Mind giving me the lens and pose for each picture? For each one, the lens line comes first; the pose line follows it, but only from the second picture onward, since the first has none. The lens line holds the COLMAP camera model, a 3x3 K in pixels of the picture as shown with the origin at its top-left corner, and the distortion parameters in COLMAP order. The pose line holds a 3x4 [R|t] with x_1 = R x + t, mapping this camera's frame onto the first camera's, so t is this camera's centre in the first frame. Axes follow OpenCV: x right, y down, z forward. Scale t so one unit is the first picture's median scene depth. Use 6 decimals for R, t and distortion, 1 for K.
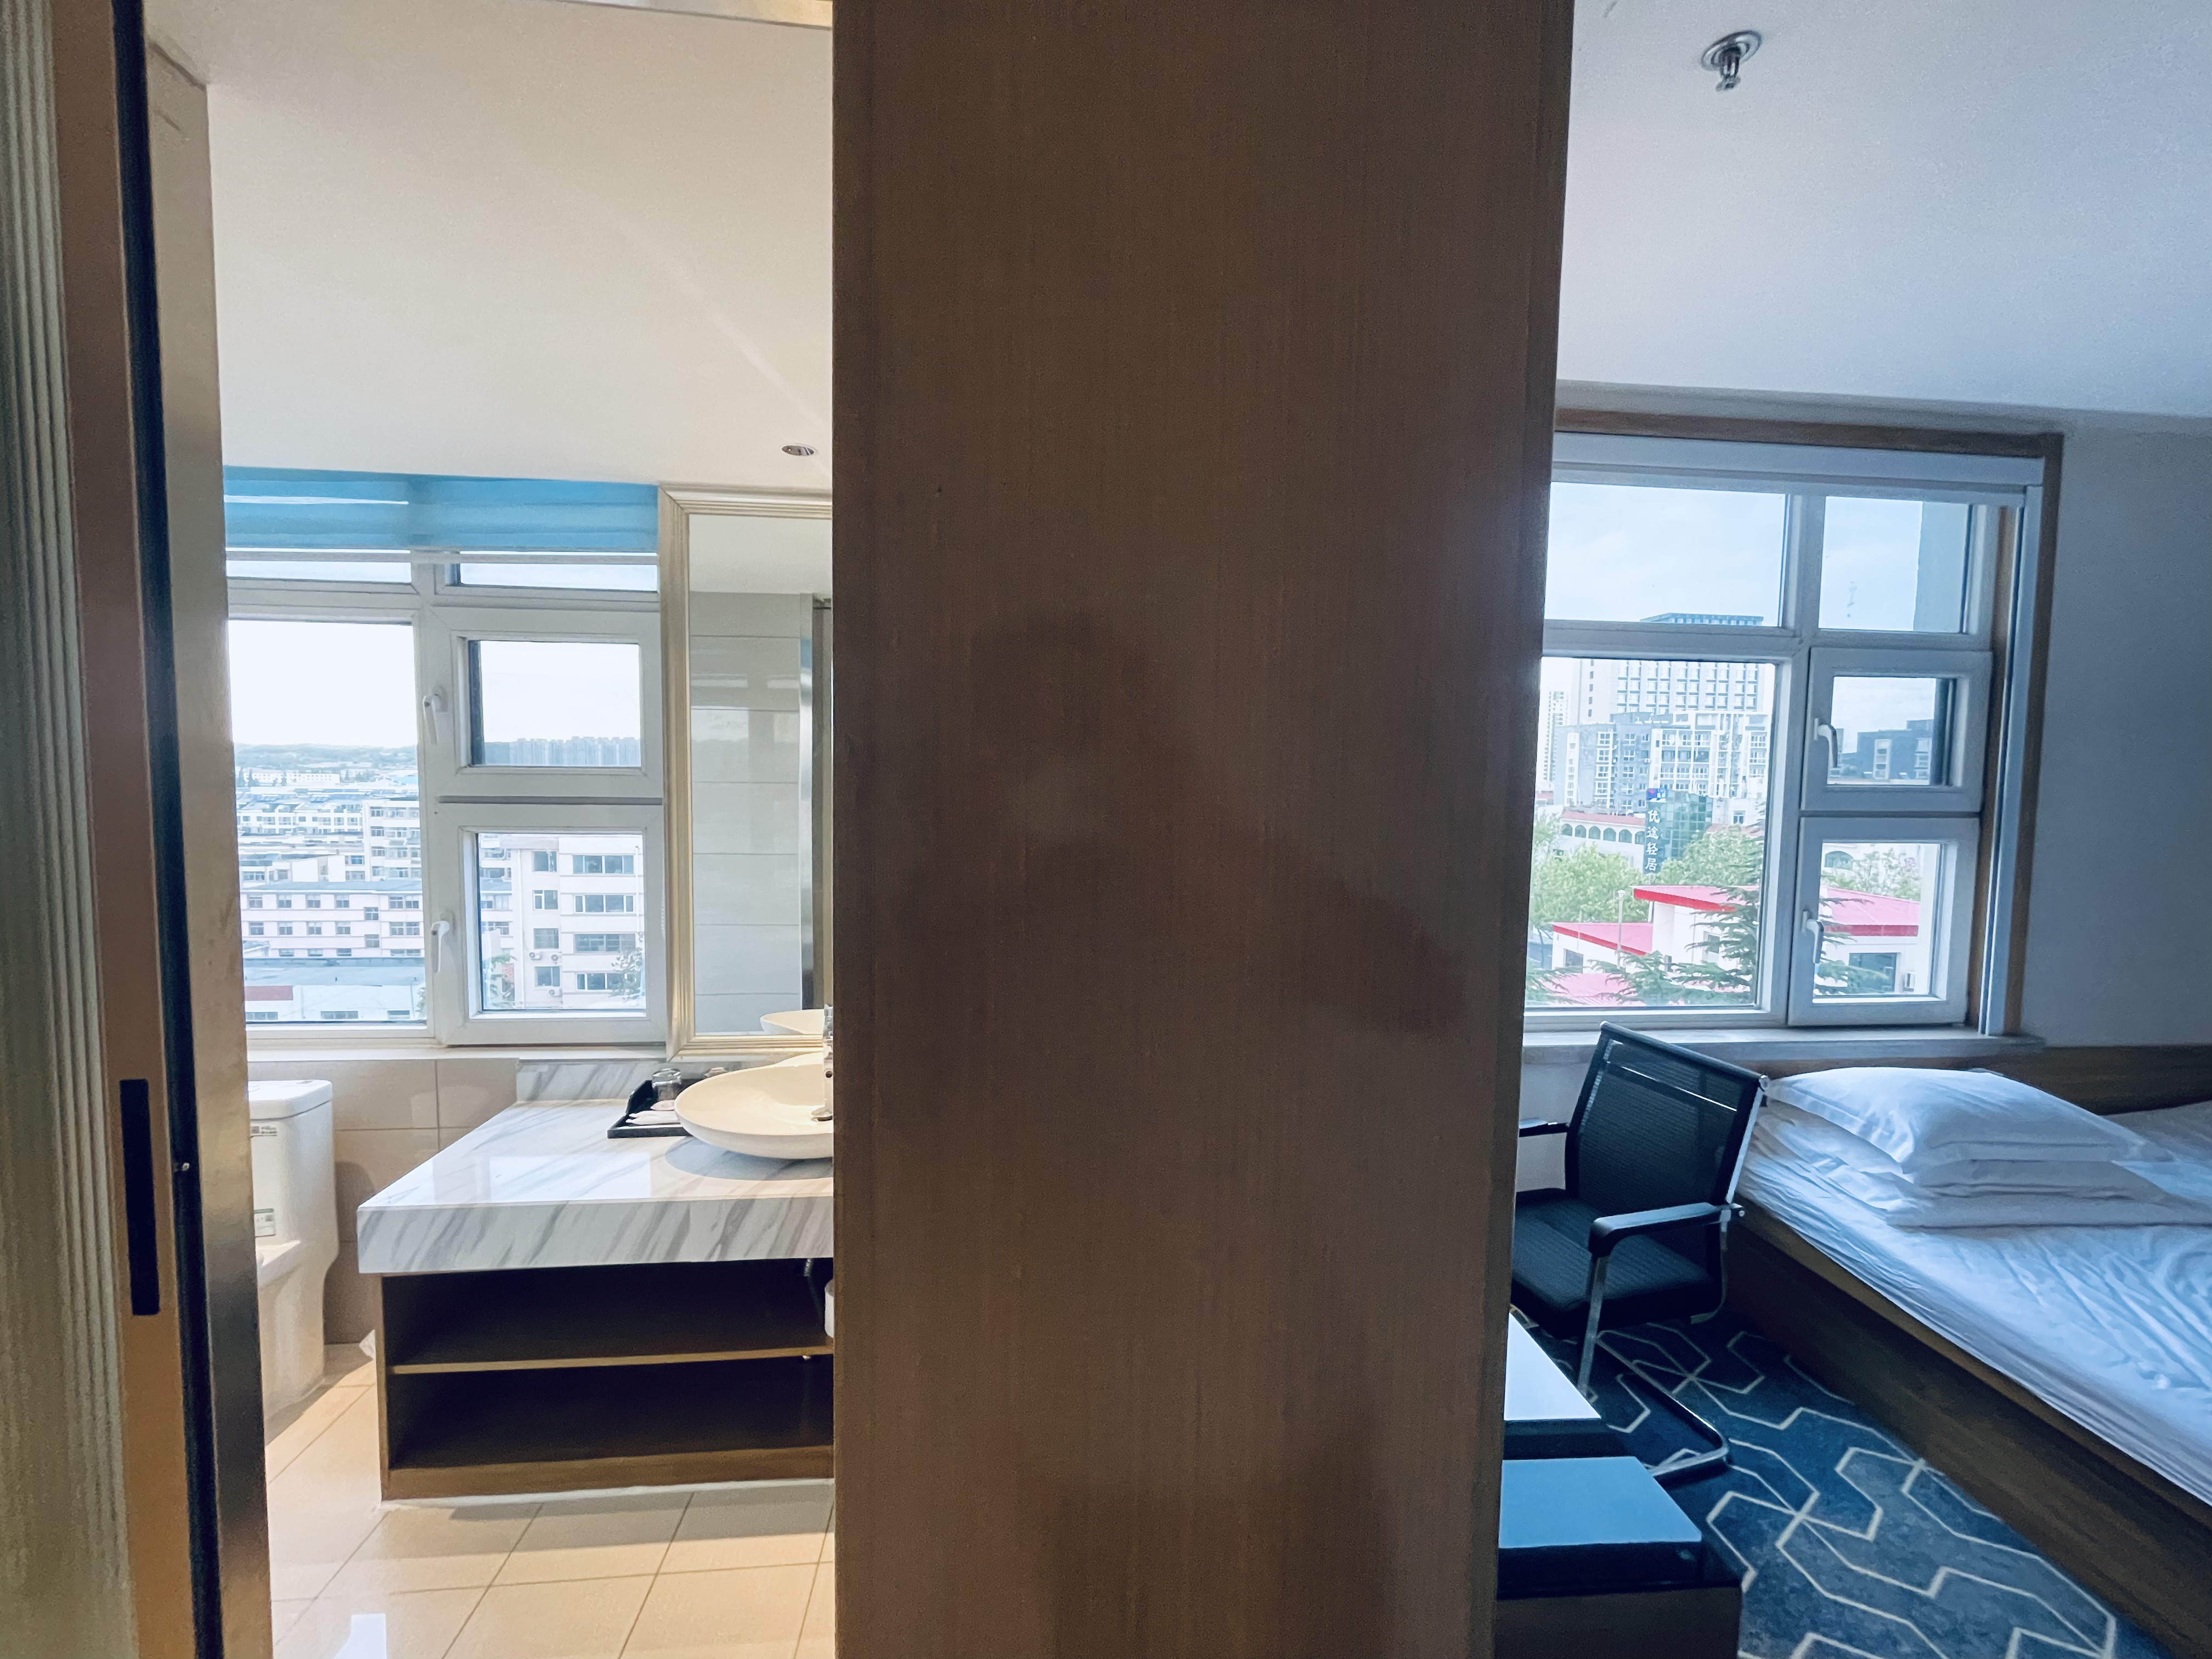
lens RADIAL K [[895.4, 0, 1108.4], [0, 895.4, 829.7], [0, 0, 1]] dist [-0.003331, 0.000727]
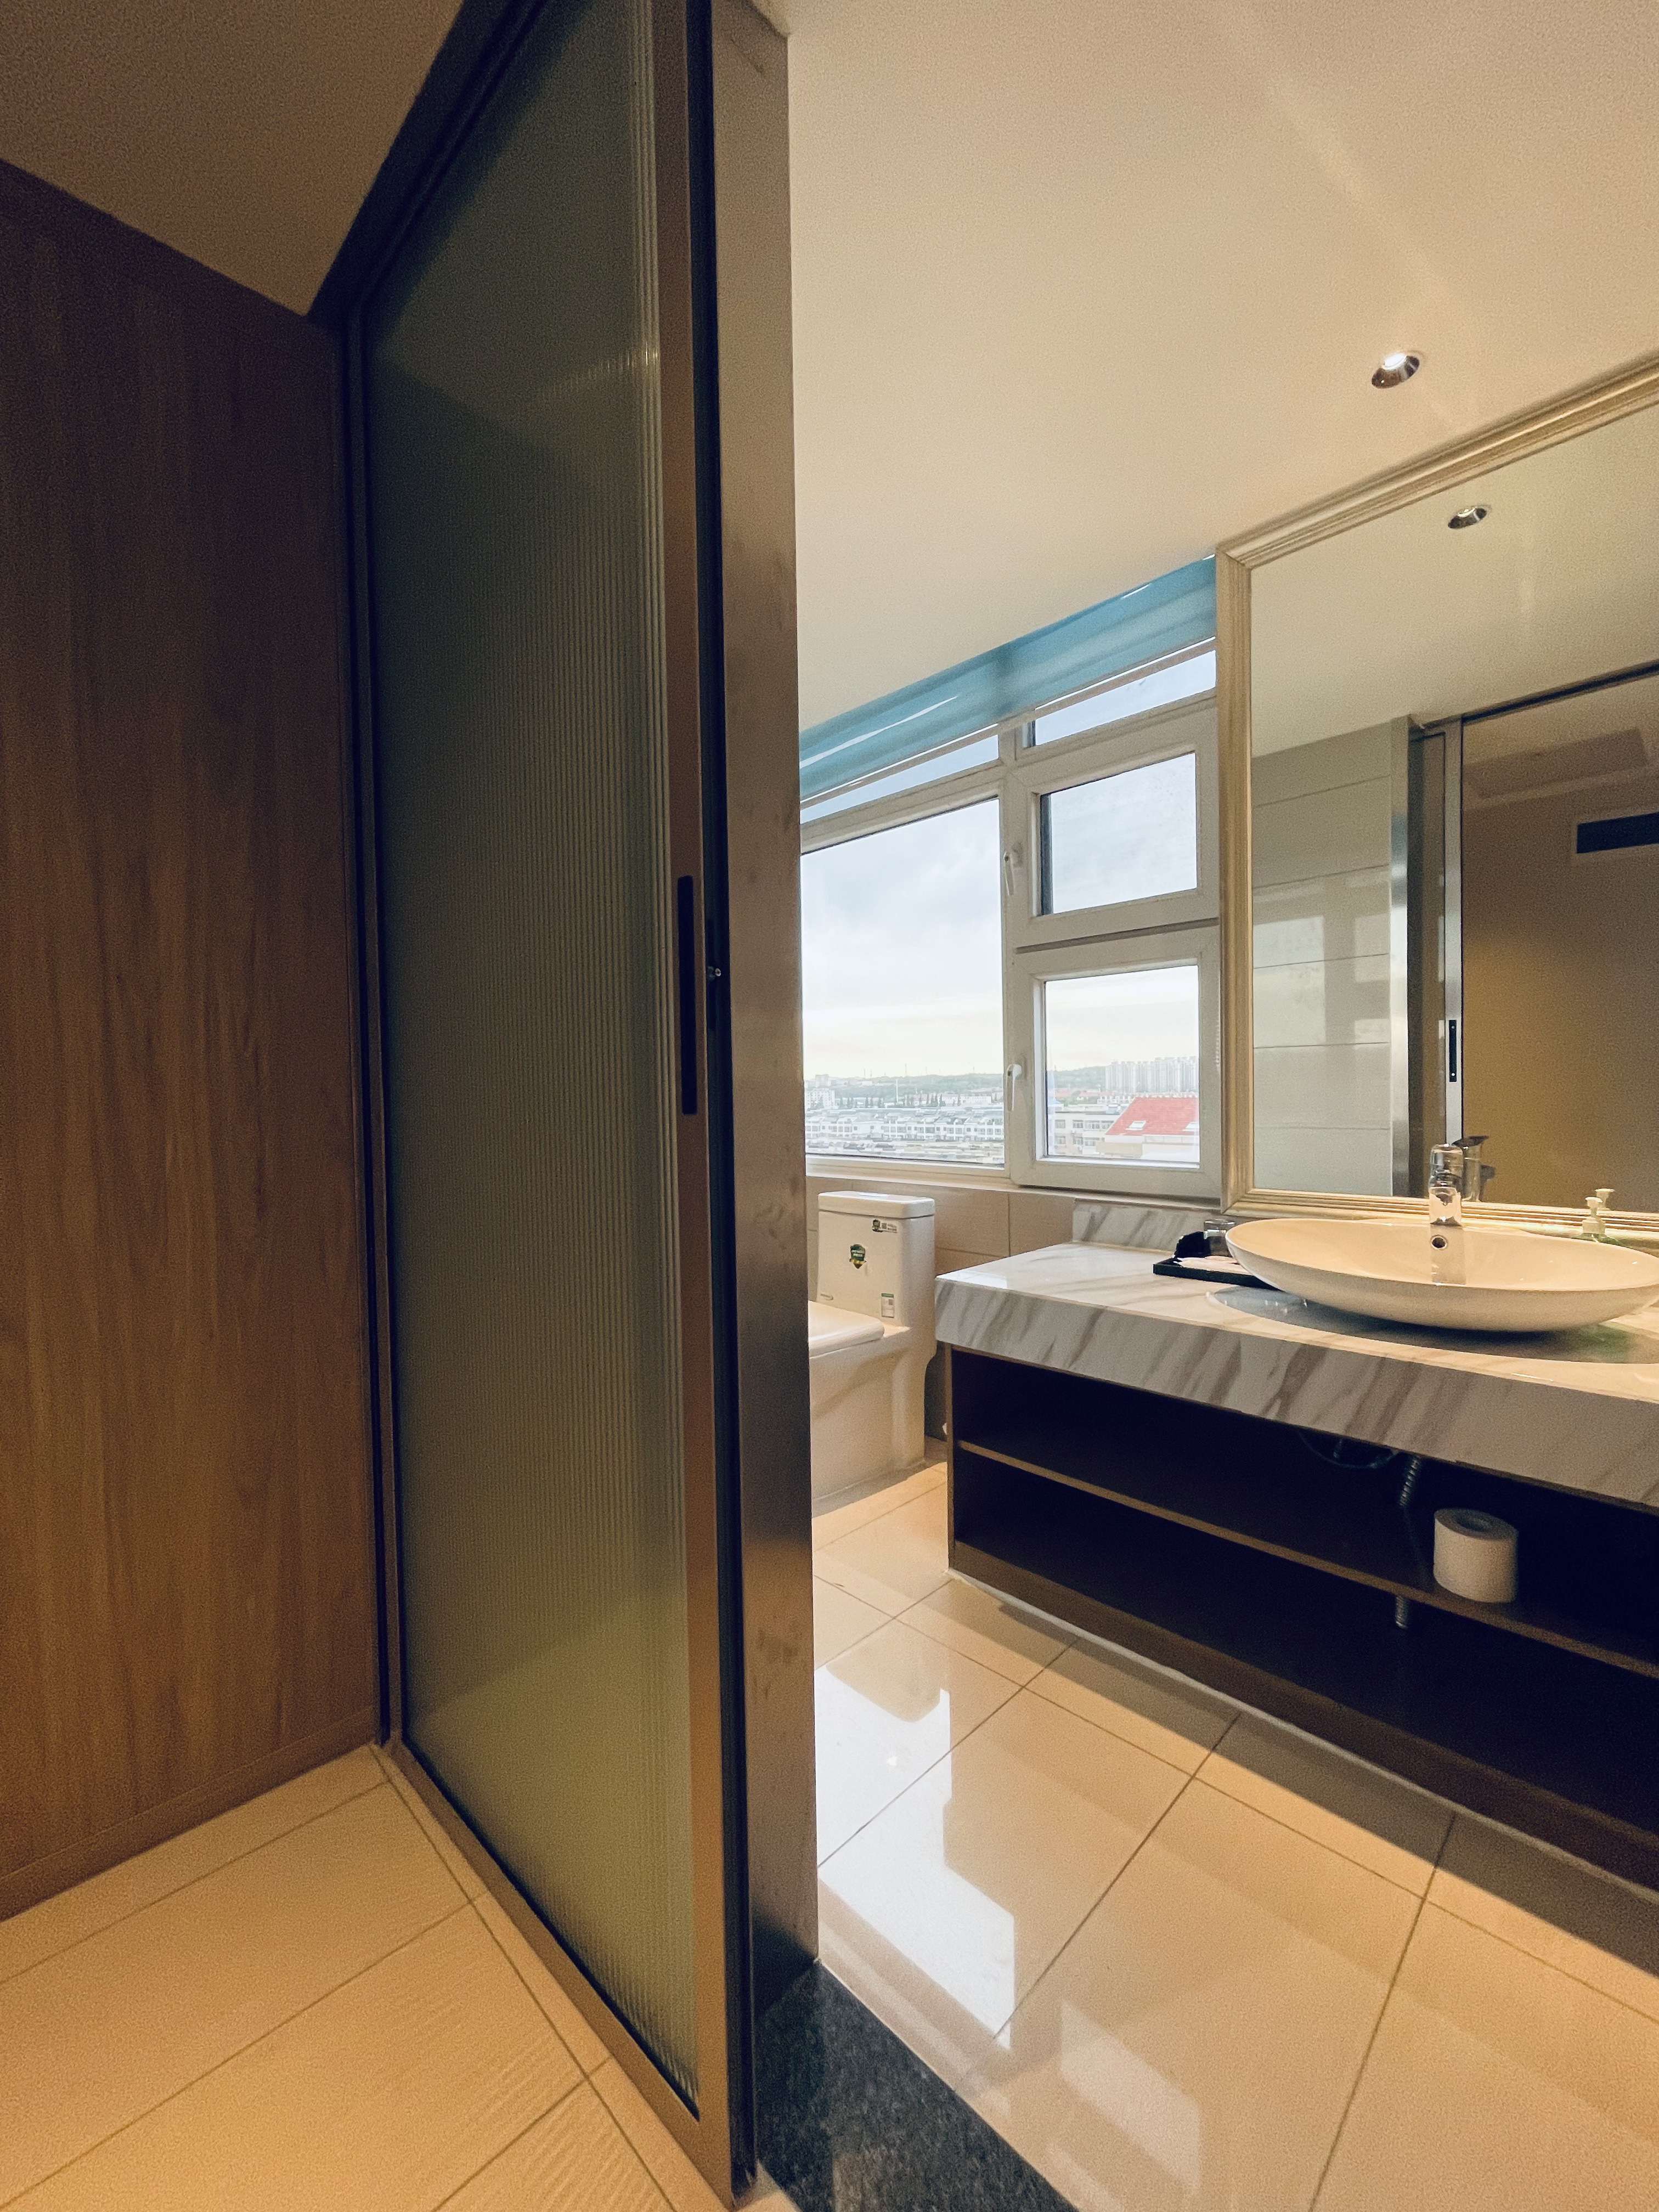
lens RADIAL K [[895.4, 0, 834.0], [0, 895.4, 1112.2], [0, 0, 1]] dist [-0.003331, 0.000727]
pose [[0.634392, -0.006892, -0.772981, -0.064466], [-0.021134, 0.999432, -0.026256, 0.197210], [0.772723, 0.032993, 0.633886, 0.167283]]
